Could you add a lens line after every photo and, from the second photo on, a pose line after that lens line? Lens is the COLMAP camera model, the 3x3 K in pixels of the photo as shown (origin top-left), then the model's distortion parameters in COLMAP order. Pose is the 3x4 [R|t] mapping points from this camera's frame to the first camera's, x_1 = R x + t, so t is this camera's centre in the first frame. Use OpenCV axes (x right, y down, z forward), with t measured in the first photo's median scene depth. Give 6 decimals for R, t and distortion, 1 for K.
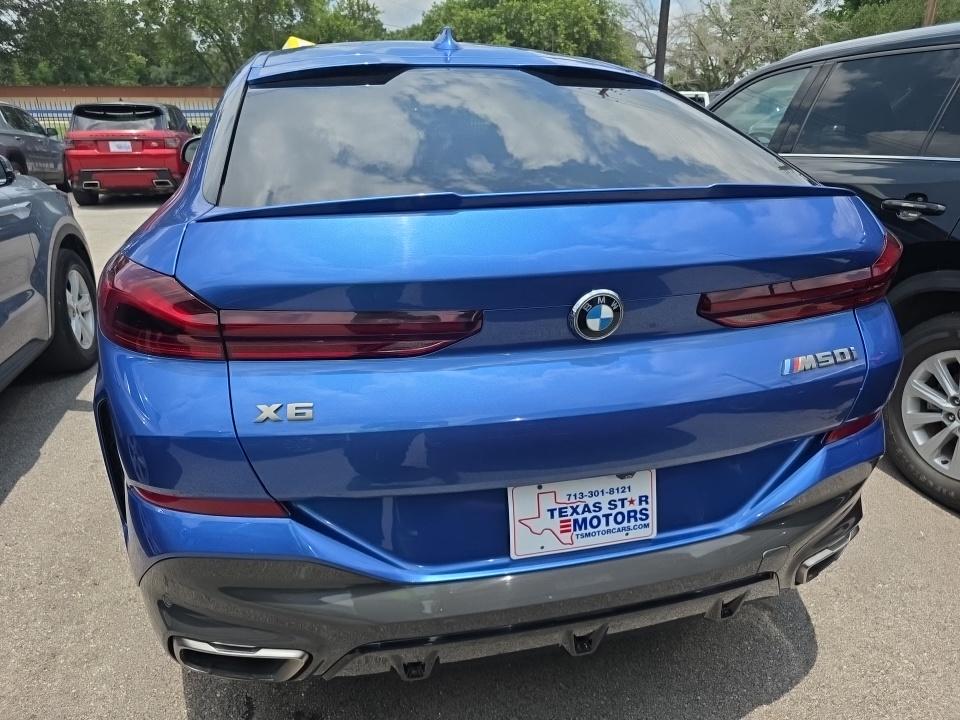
lens RADIAL K [[633.4, 0, 480.0], [0, 633.4, 360.0], [0, 0, 1]] dist [0.039759, -0.051634]
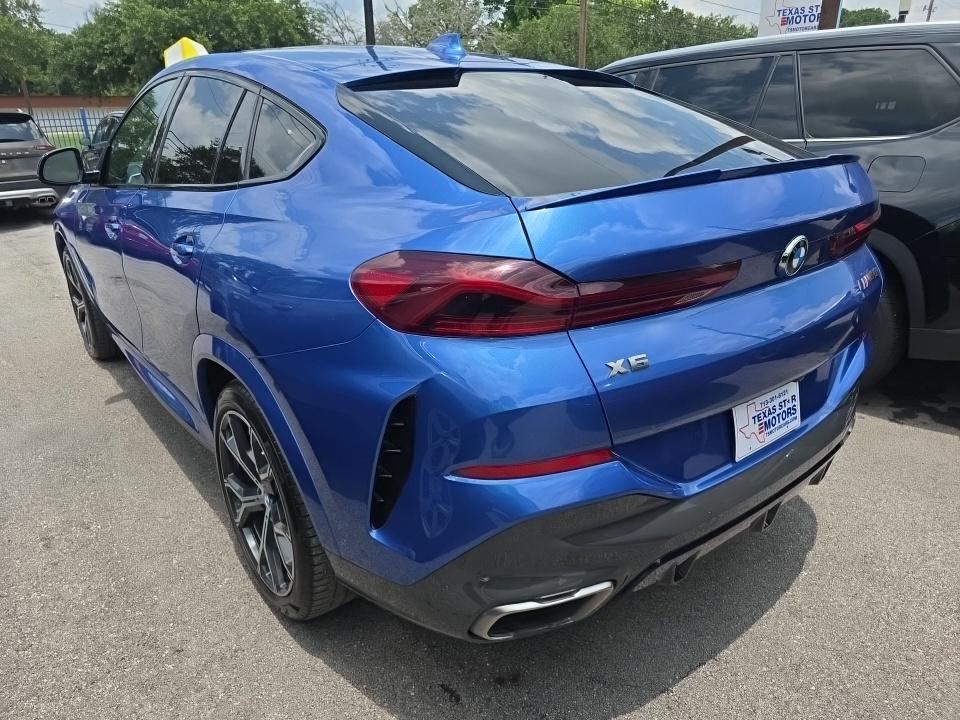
lens RADIAL K [[633.4, 0, 480.0], [0, 633.4, 360.0], [0, 0, 1]] dist [0.039759, -0.051634]
pose [[0.908401, -0.164899, 0.384209, -0.838156], [0.167541, 0.985500, 0.026842, -0.002663], [-0.383064, 0.039987, 0.922856, 0.028467]]
